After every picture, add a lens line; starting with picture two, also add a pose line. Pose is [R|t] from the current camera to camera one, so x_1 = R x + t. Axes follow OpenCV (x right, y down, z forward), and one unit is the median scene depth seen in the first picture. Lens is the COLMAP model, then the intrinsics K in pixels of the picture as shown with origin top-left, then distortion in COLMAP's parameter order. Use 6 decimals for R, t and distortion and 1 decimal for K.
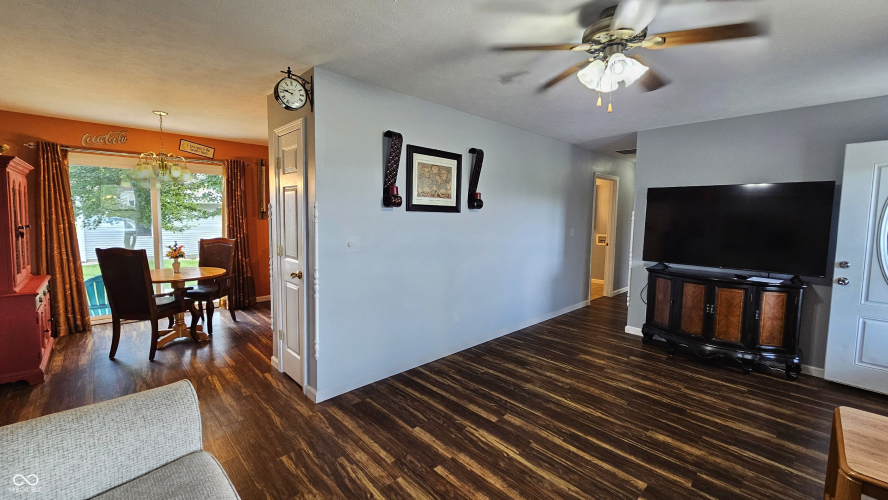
lens RADIAL K [[363.9, 0, 443.9], [0, 363.9, 245.2], [0, 0, 1]] dist [0.003976, -0.000782]
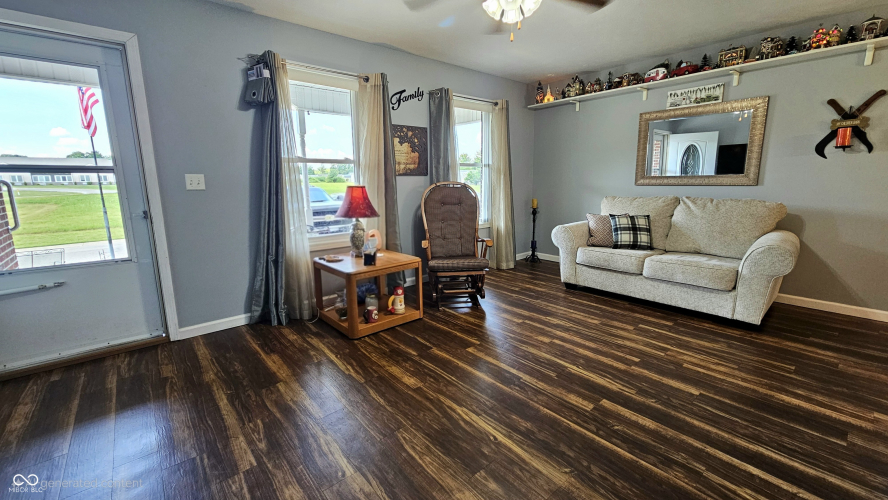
lens RADIAL K [[363.9, 0, 444.0], [0, 363.9, 245.5], [0, 0, 1]] dist [0.003976, -0.000782]
pose [[-0.998304, -0.014787, 0.056312, 0.321955], [0.000450, 0.965223, 0.261428, -0.026581], [-0.058219, 0.261010, -0.963579, 1.230851]]
